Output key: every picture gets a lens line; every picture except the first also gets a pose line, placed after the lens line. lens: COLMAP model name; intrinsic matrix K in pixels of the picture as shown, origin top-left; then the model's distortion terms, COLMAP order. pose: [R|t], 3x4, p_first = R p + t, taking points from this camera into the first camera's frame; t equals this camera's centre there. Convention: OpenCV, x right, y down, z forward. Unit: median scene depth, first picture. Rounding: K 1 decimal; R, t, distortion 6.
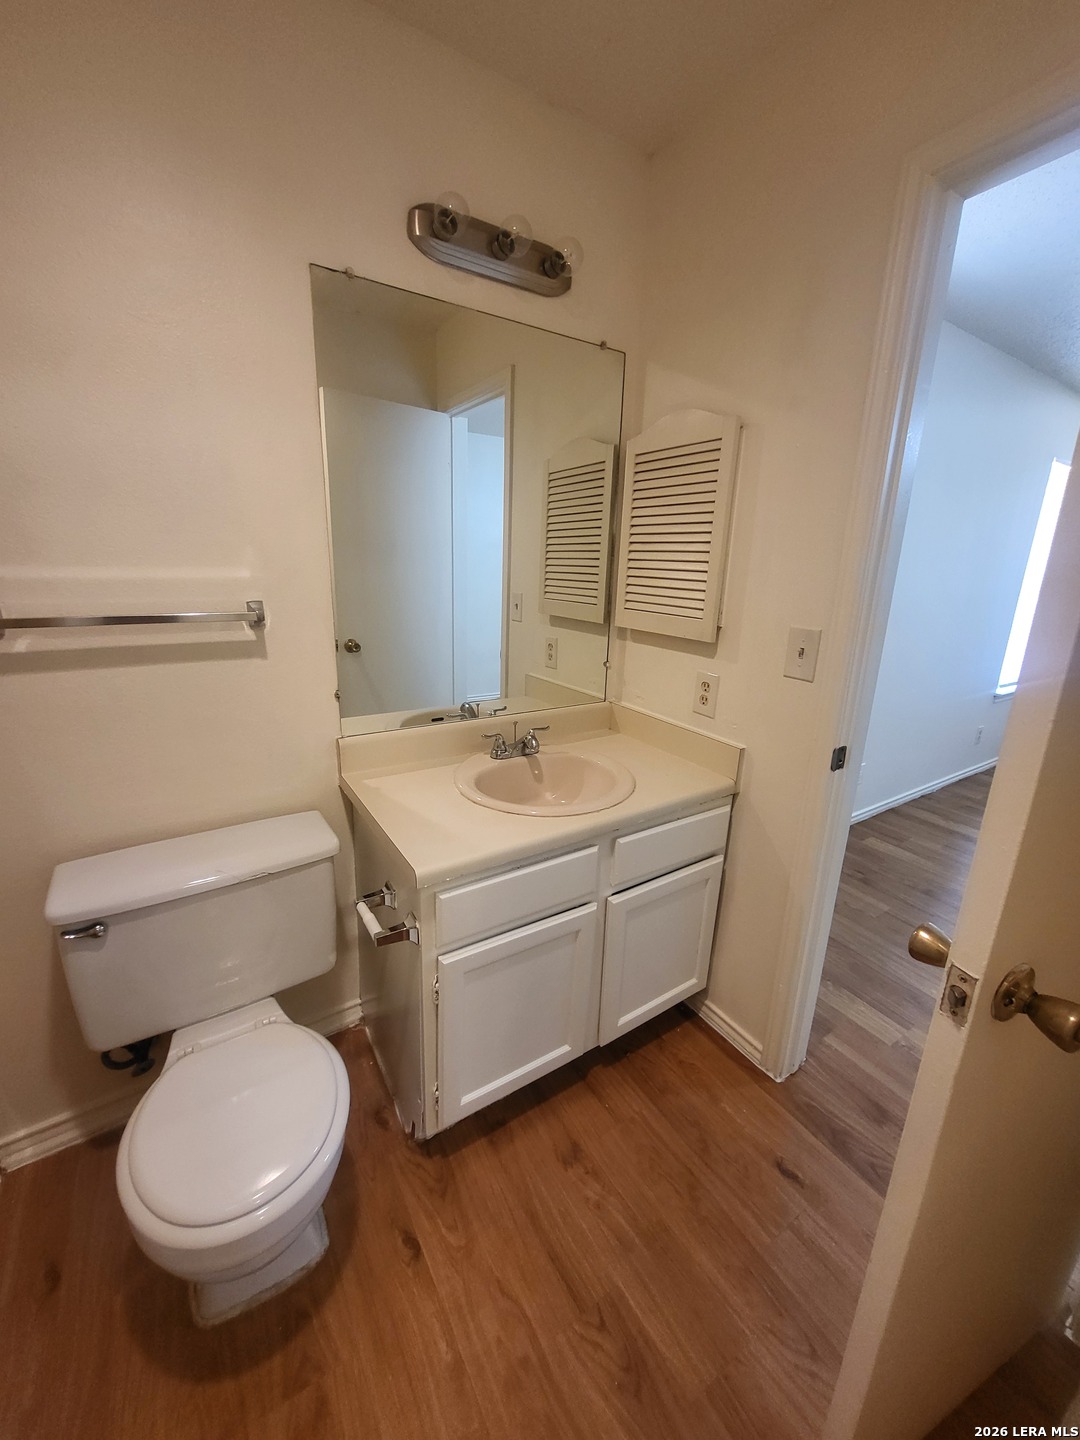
lens RADIAL K [[563.9, 0, 533.9], [0, 563.9, 712.8], [0, 0, 1]] dist [0.000394, -0.000434]
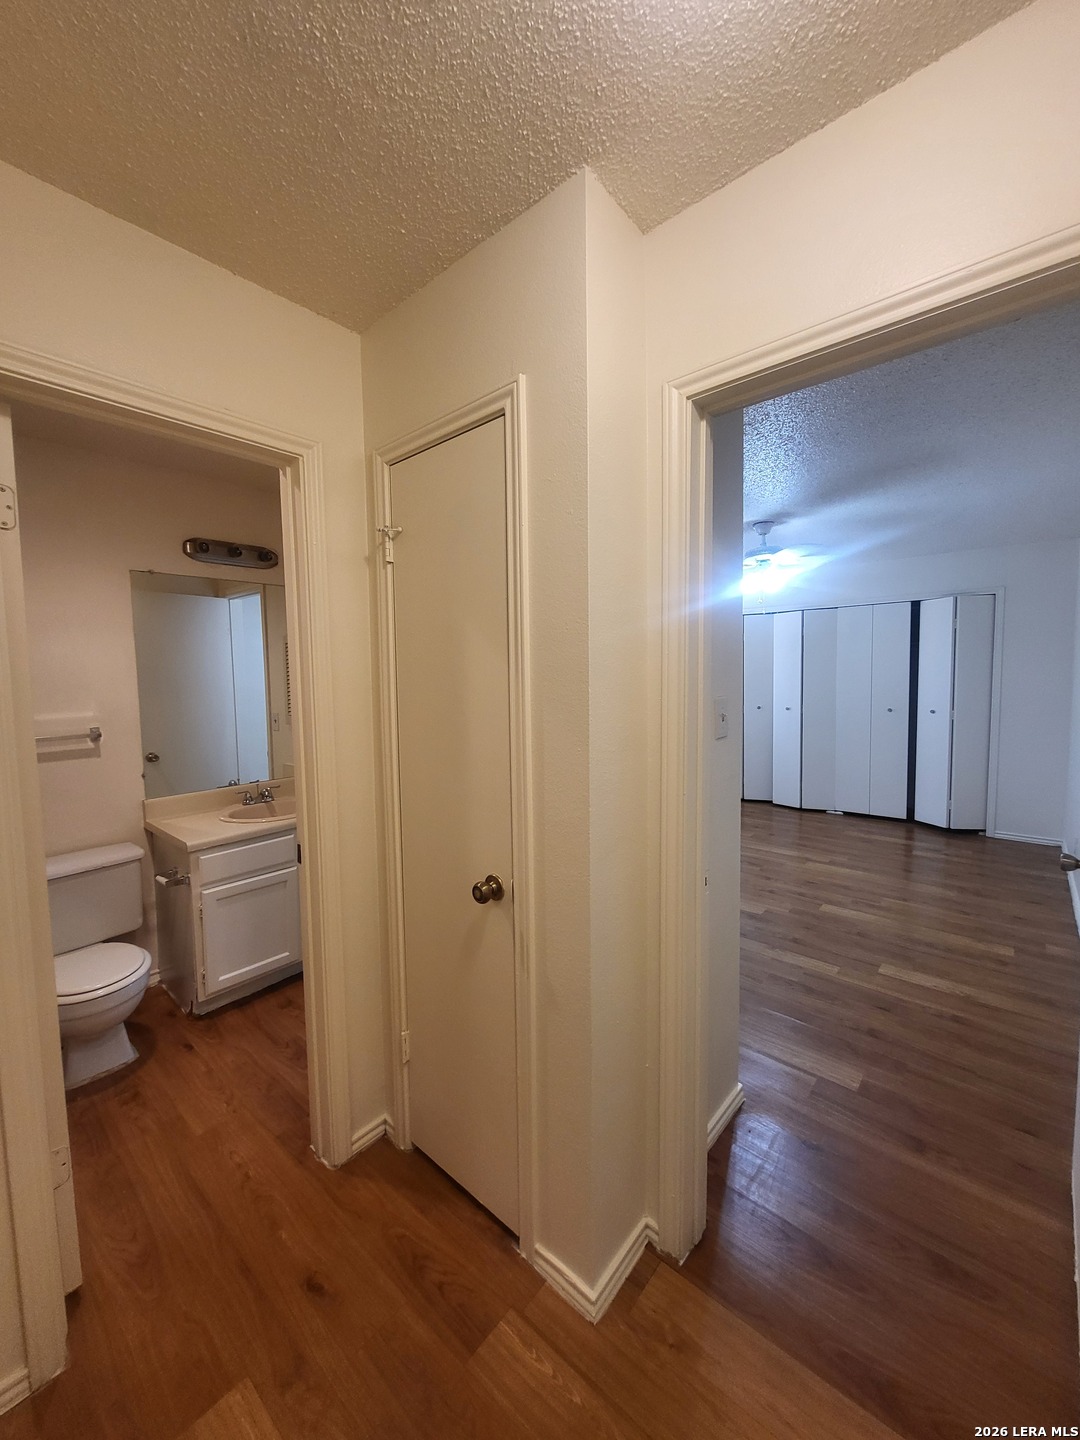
lens RADIAL K [[563.9, 0, 538.8], [0, 563.9, 709.8], [0, 0, 1]] dist [0.000394, -0.000434]
pose [[0.955105, -0.065155, 0.289016, 0.394771], [0.119448, 0.977404, -0.174395, 0.255177], [-0.271122, 0.201088, 0.941306, -1.214185]]
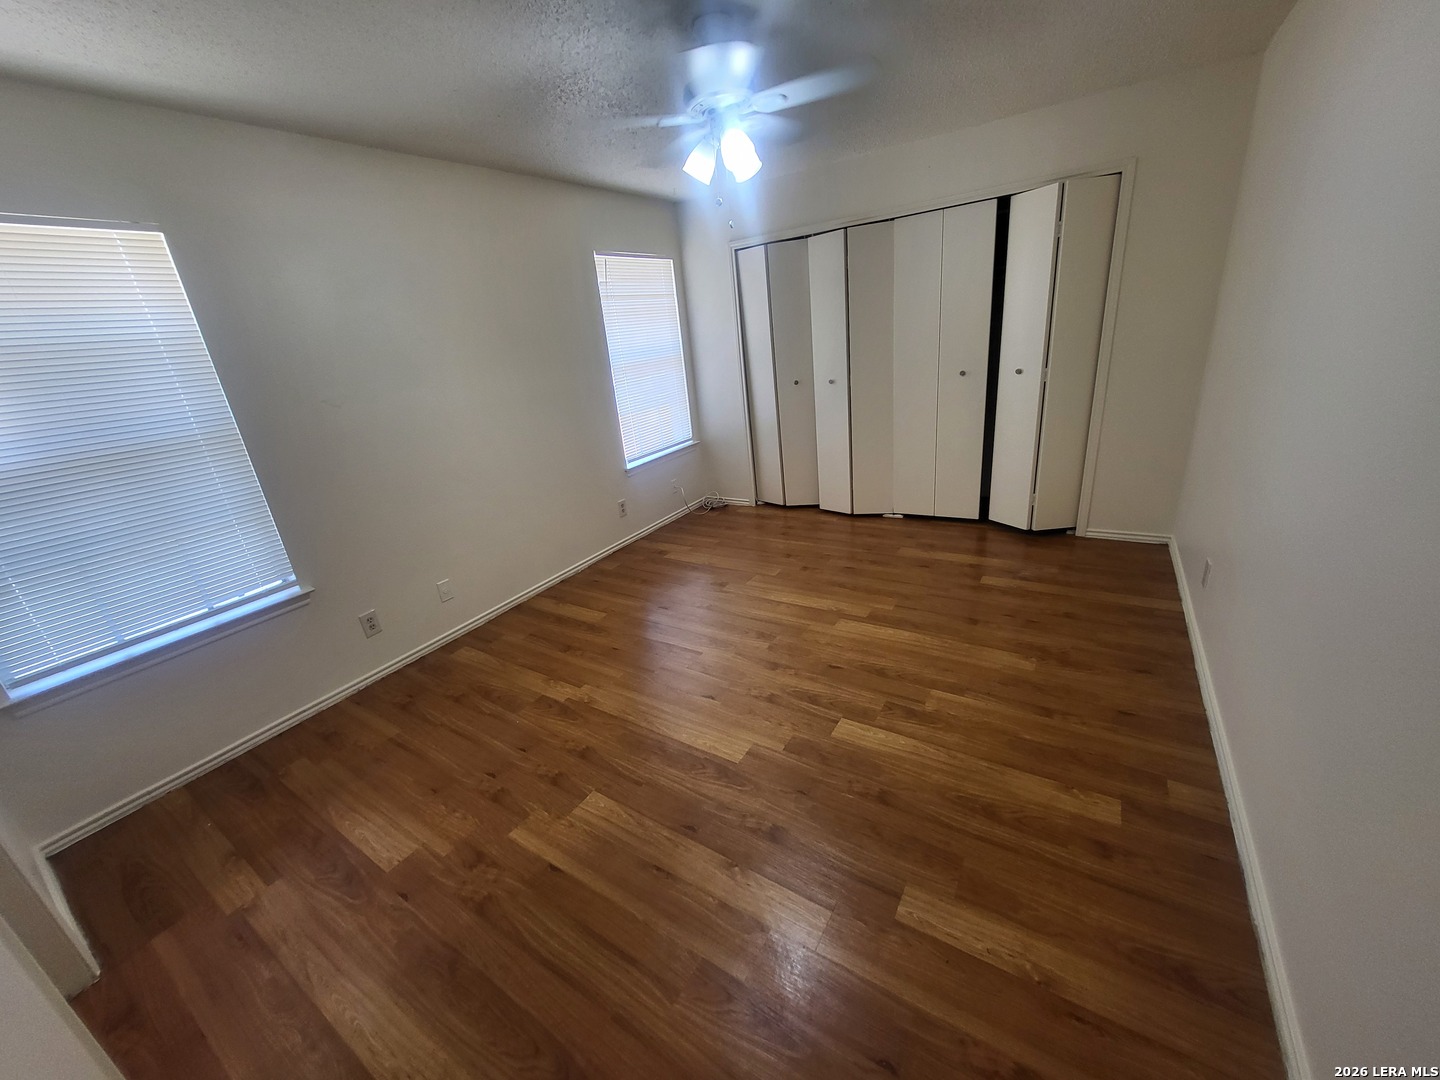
lens RADIAL K [[563.9, 0, 709.6], [0, 563.9, 543.3], [0, 0, 1]] dist [0.000394, -0.000434]
pose [[0.899787, -0.265668, 0.346128, 1.581499], [0.236879, 0.963615, 0.123829, 0.027418], [-0.366432, -0.029429, 0.929979, -0.315361]]
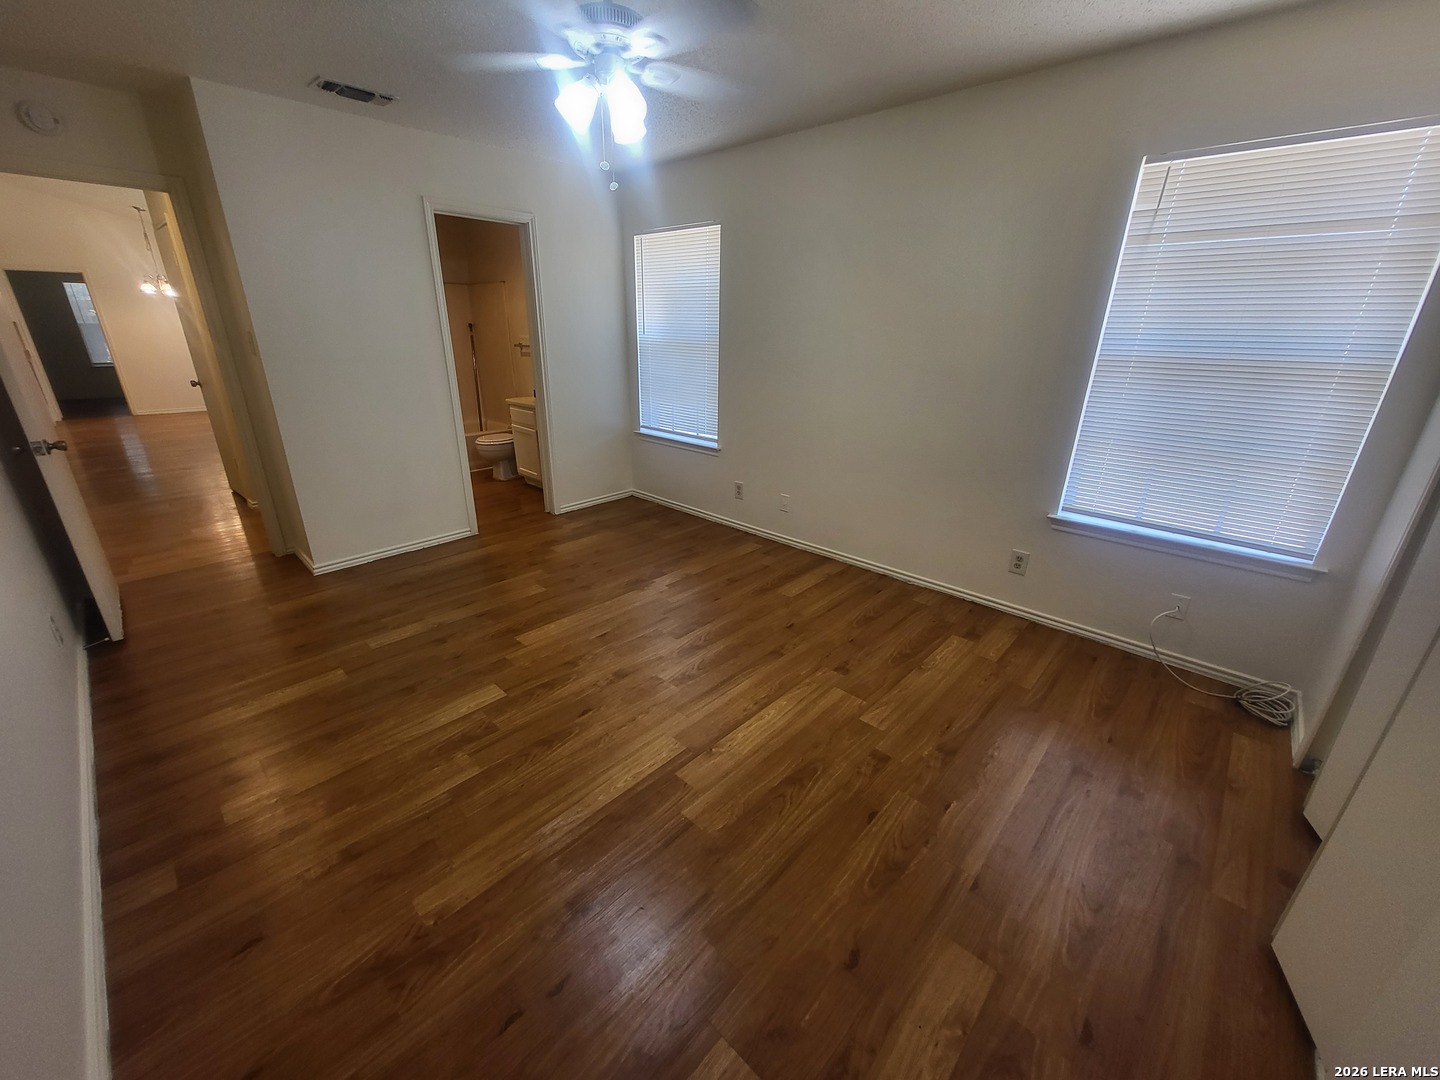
lens RADIAL K [[563.9, 0, 712.8], [0, 563.9, 540.3], [0, 0, 1]] dist [0.000394, -0.000434]
pose [[0.251625, 0.318115, -0.914050, 4.012387], [-0.258448, 0.932227, 0.253294, -0.215808], [0.932679, 0.172500, 0.316788, 1.073153]]
